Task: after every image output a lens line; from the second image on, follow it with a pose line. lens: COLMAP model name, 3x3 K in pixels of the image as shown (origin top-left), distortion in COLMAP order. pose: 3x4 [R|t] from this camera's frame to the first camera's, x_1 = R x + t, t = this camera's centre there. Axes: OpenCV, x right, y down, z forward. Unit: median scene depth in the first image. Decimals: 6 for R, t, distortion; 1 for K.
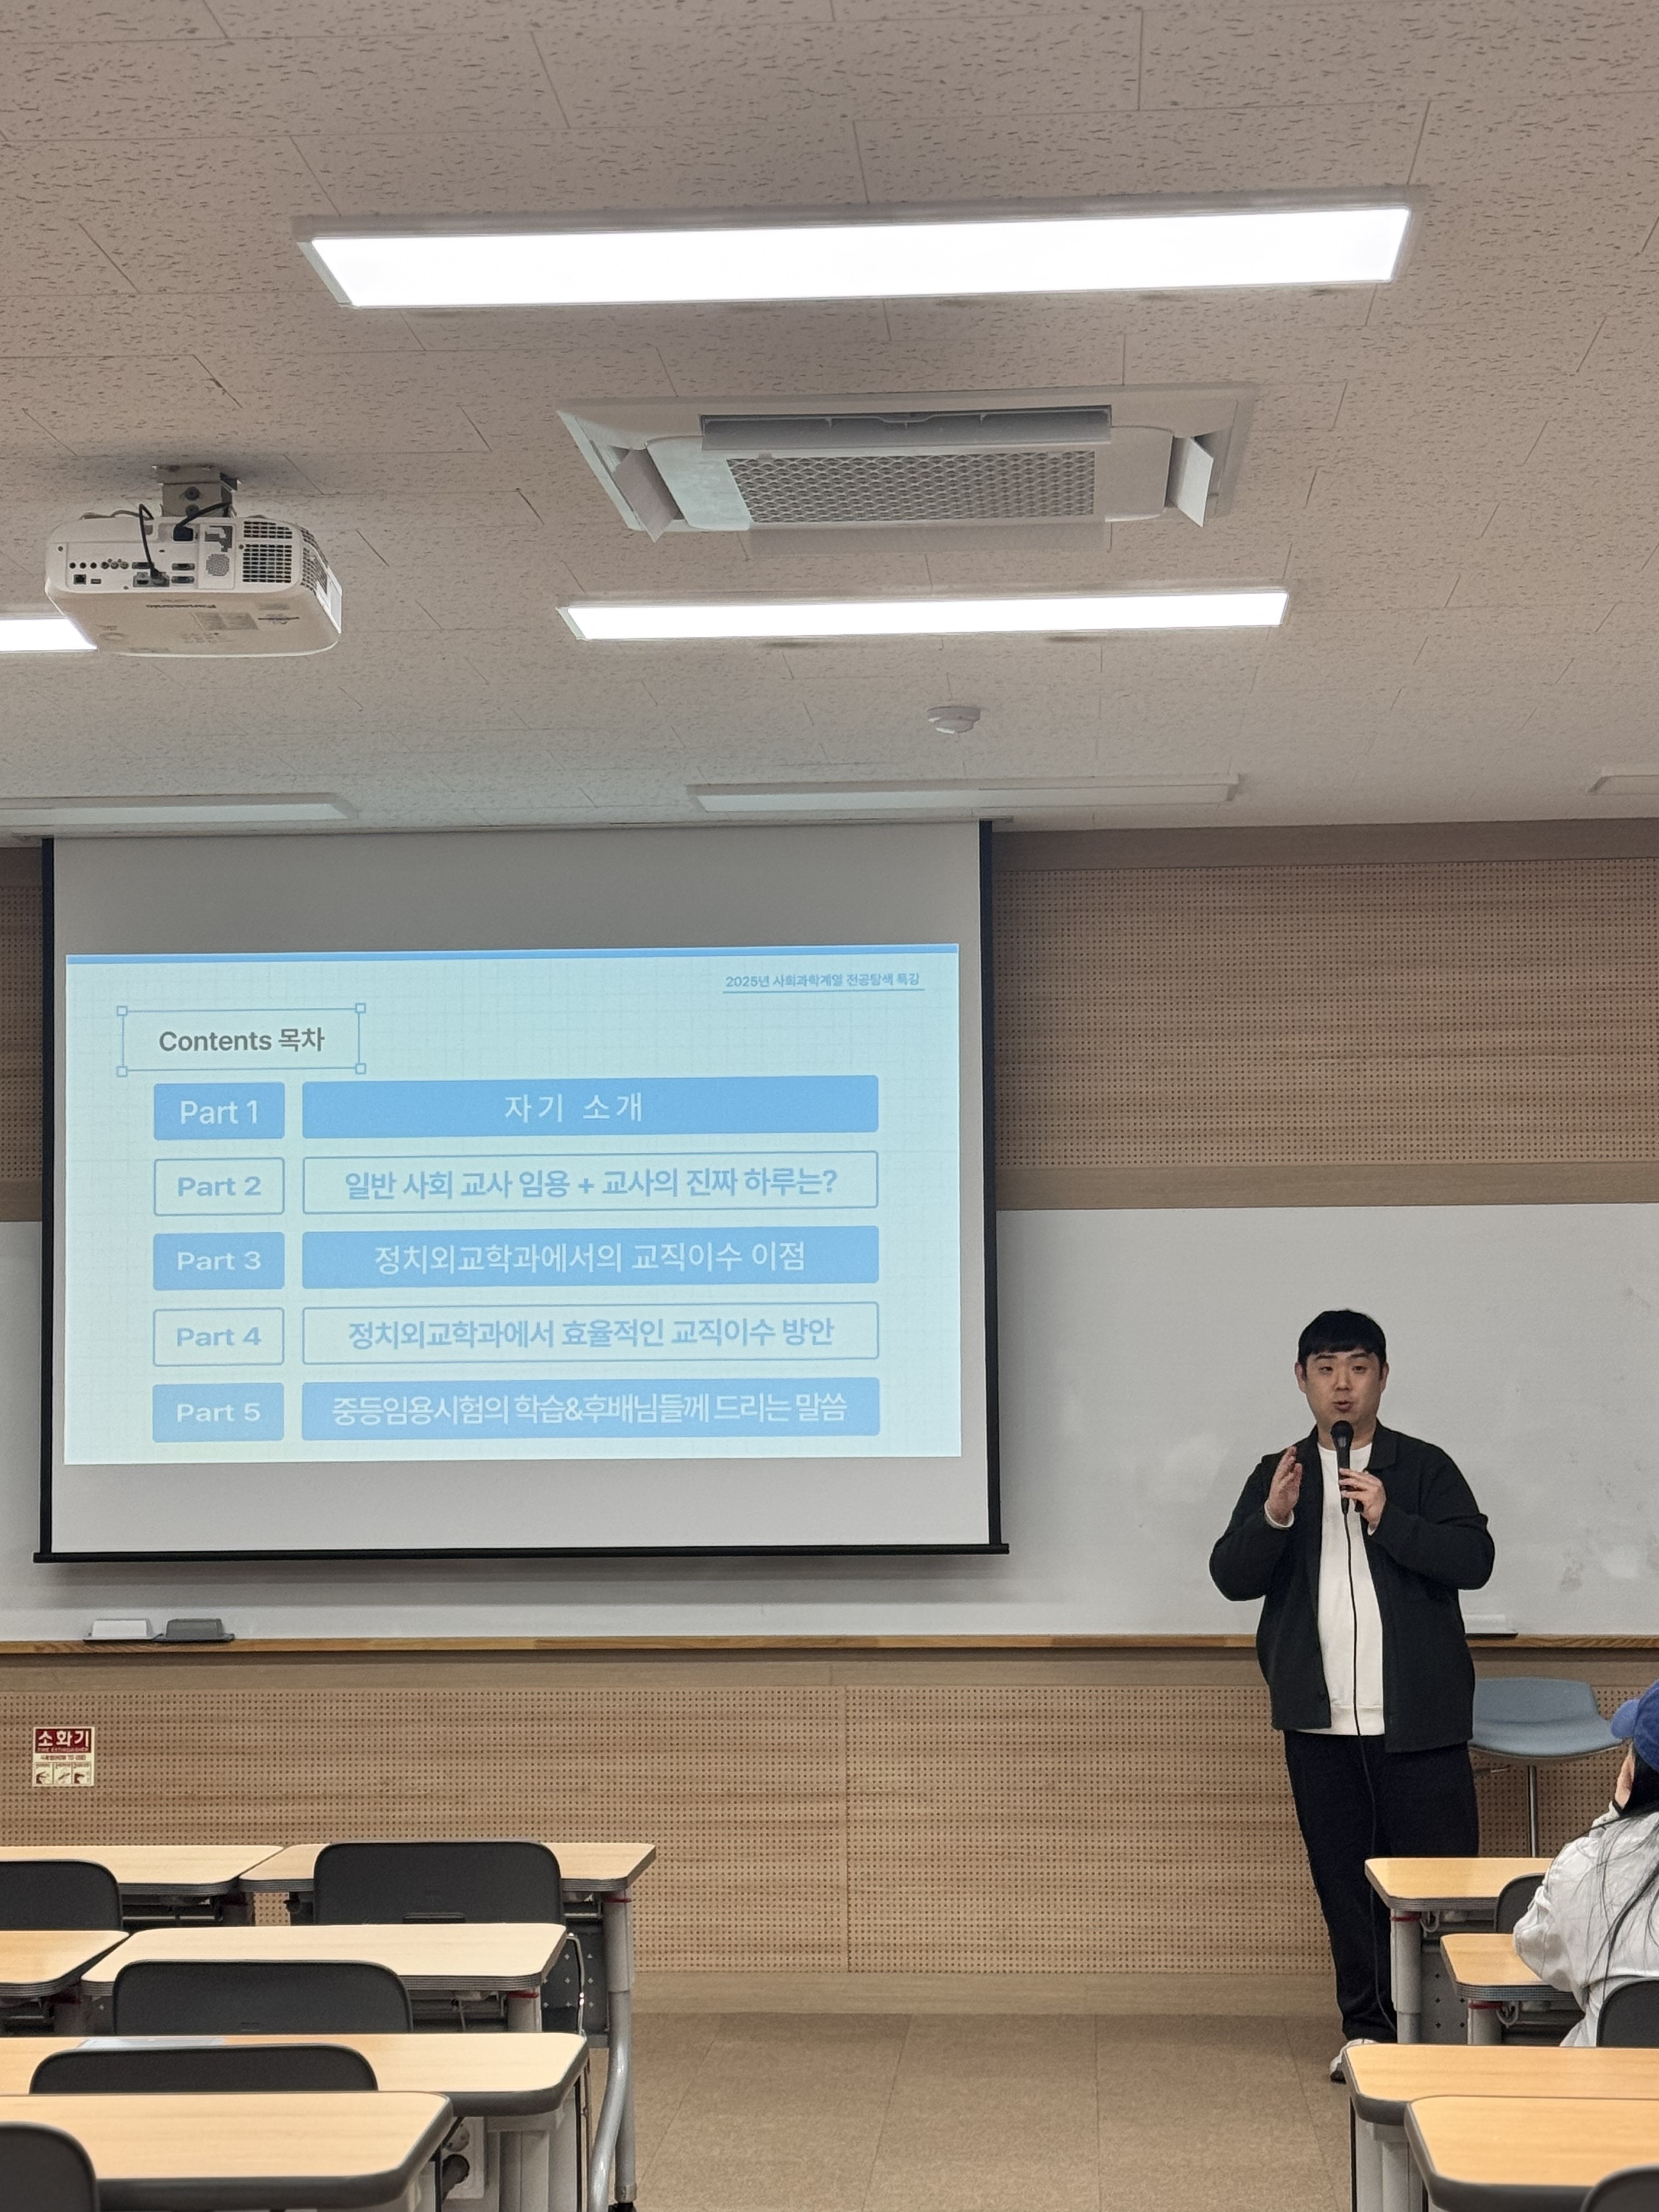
lens RADIAL K [[3922.4, 0, 827.0], [0, 3922.4, 1109.4], [0, 0, 1]] dist [0.117220, 0.254128]
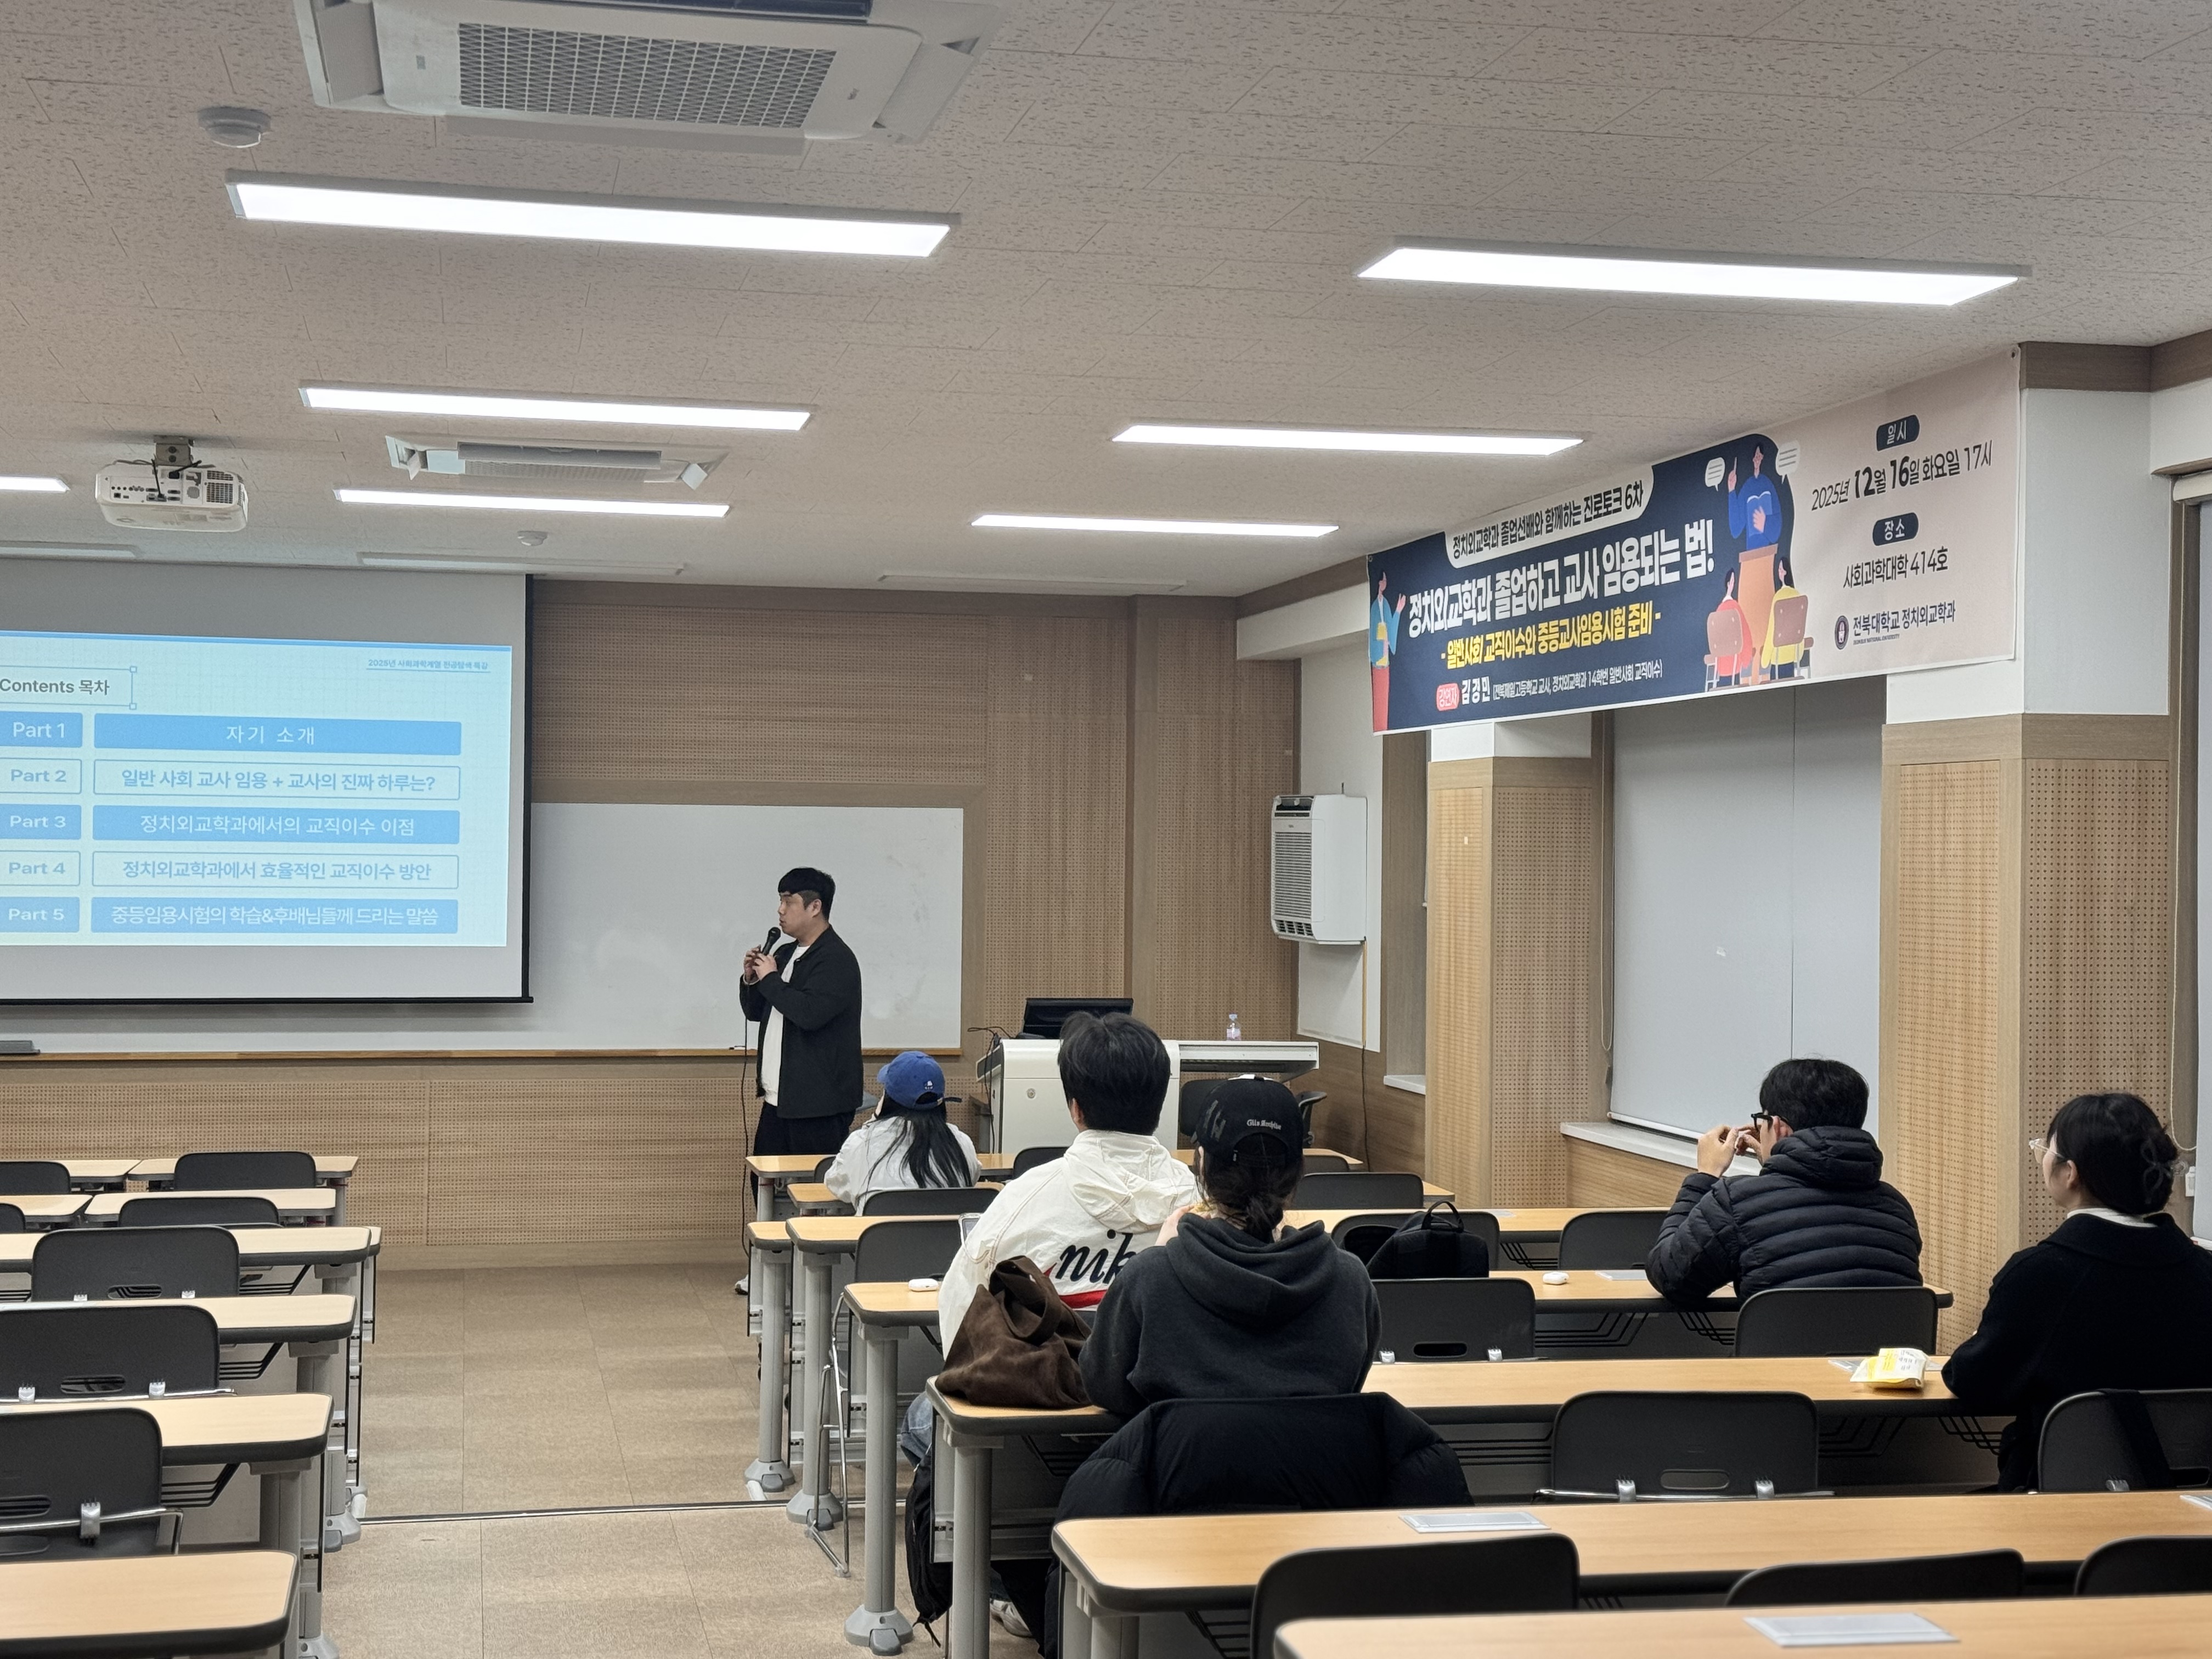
lens RADIAL K [[3149.5, 0, 1100.1], [0, 3149.5, 822.3], [0, 0, 1]] dist [0.173709, -0.184247]
pose [[0.964415, 0.022319, 0.263450, -0.080640], [-0.035602, 0.998318, 0.045754, -0.037802], [-0.261985, -0.053505, 0.963588, -0.394329]]
